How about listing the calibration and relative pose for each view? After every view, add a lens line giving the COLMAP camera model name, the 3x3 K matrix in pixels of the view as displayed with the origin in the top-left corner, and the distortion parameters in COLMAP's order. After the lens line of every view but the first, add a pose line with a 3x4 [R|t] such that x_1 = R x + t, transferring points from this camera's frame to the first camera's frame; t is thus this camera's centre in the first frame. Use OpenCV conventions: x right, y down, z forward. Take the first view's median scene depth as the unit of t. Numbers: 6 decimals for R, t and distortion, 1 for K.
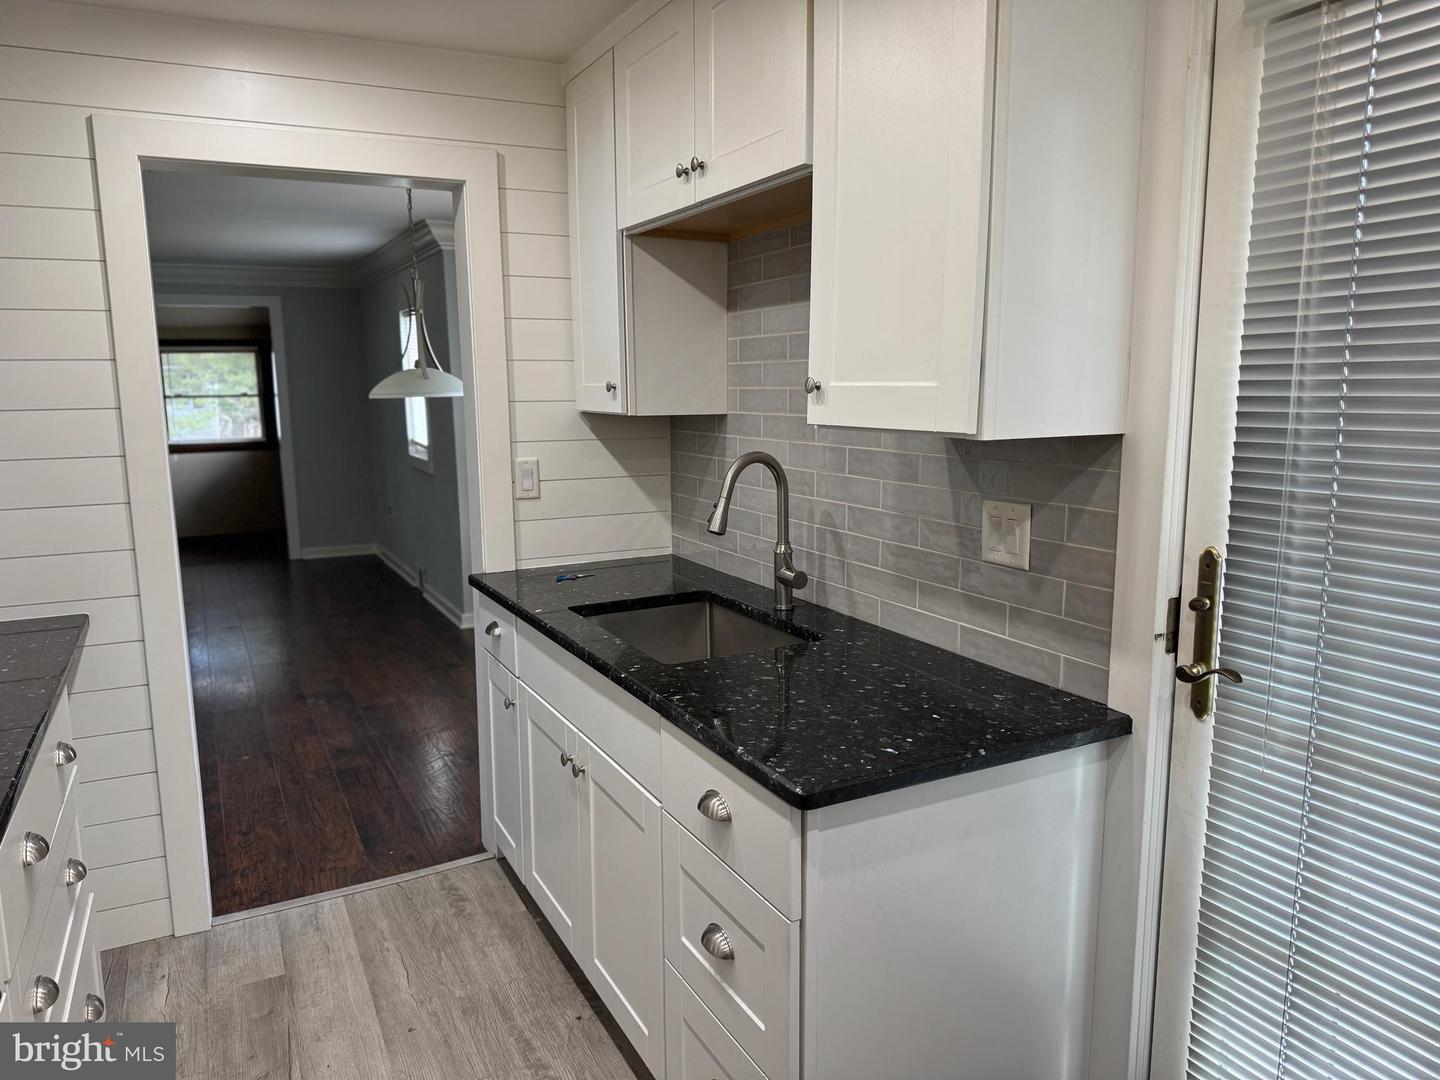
lens RADIAL K [[1022.1, 0, 718.3], [0, 1022.1, 539.3], [0, 0, 1]] dist [0.046718, -0.043939]
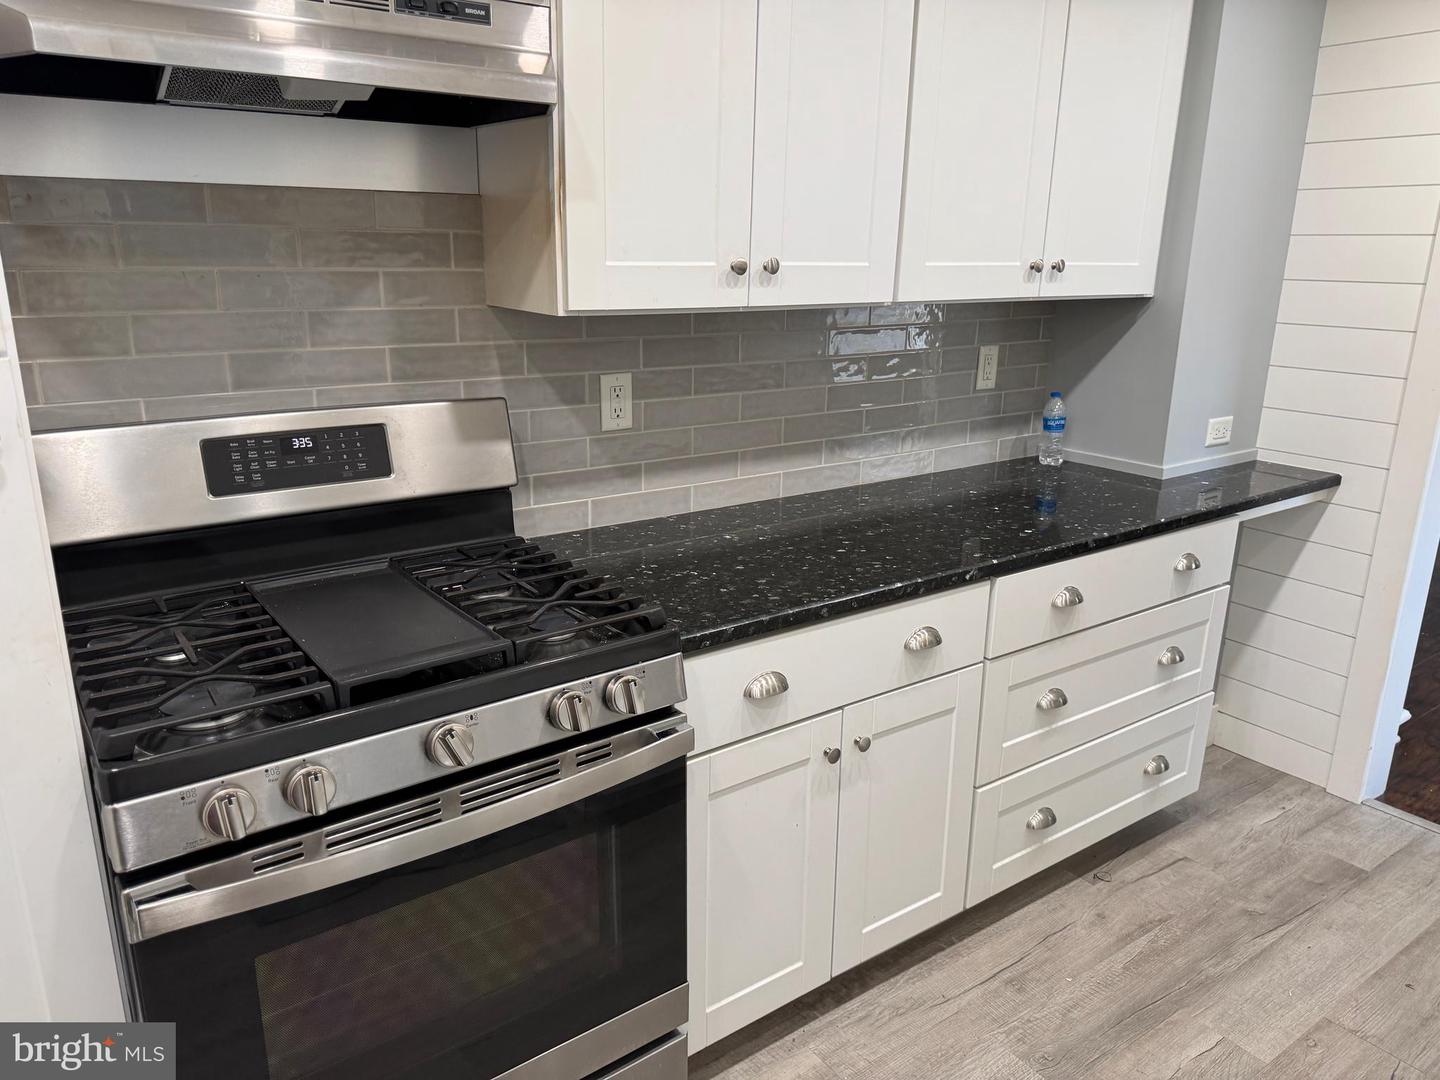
lens RADIAL K [[1022.1, 0, 719.7], [0, 1022.1, 542.3], [0, 0, 1]] dist [0.046718, -0.043939]
pose [[0.177463, 0.292244, -0.939734, 0.317324], [-0.172485, 0.949346, 0.262660, -0.033368], [0.968894, 0.115478, 0.218881, 0.145362]]
